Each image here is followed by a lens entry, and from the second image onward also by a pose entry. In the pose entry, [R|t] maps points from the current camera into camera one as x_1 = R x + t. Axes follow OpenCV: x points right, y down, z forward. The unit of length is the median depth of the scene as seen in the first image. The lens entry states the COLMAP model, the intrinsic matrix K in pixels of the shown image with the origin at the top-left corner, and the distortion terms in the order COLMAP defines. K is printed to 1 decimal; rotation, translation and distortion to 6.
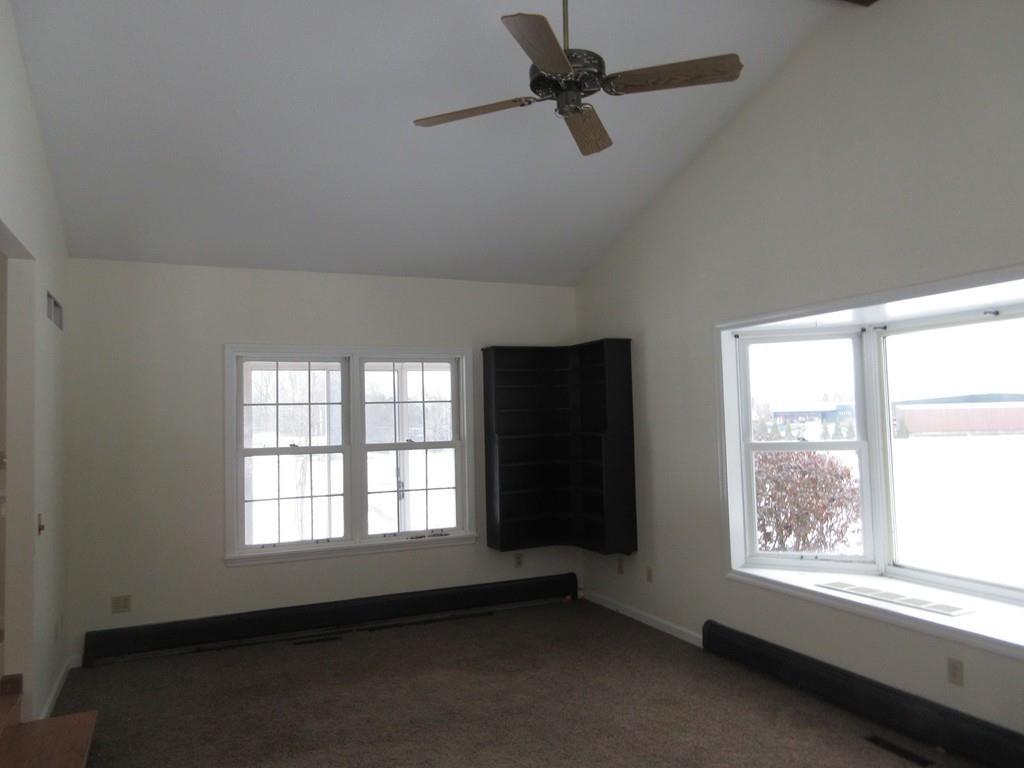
lens RADIAL K [[770.2, 0, 512.0], [0, 770.2, 384.0], [0, 0, 1]] dist [0.007535, 0.004846]
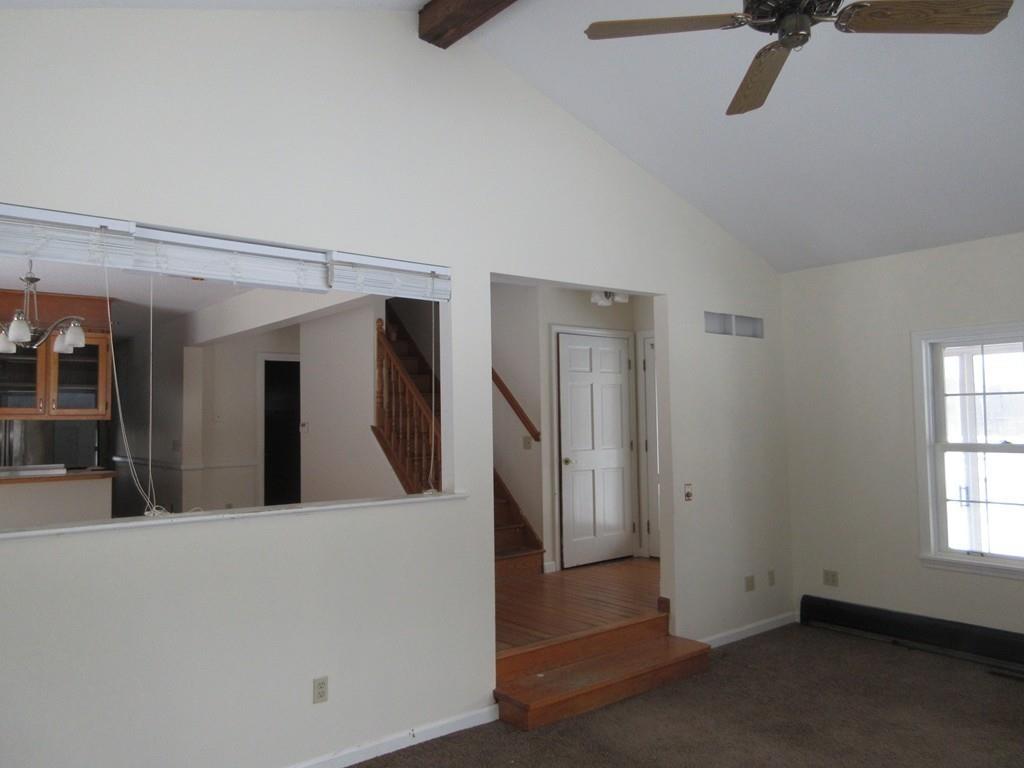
lens RADIAL K [[770.2, 0, 512.0], [0, 770.2, 384.0], [0, 0, 1]] dist [0.007535, 0.004846]
pose [[0.246803, -0.025652, -0.968726, 0.425272], [0.052644, 0.998528, -0.013029, -0.001560], [0.967635, -0.047782, 0.247790, 0.277776]]
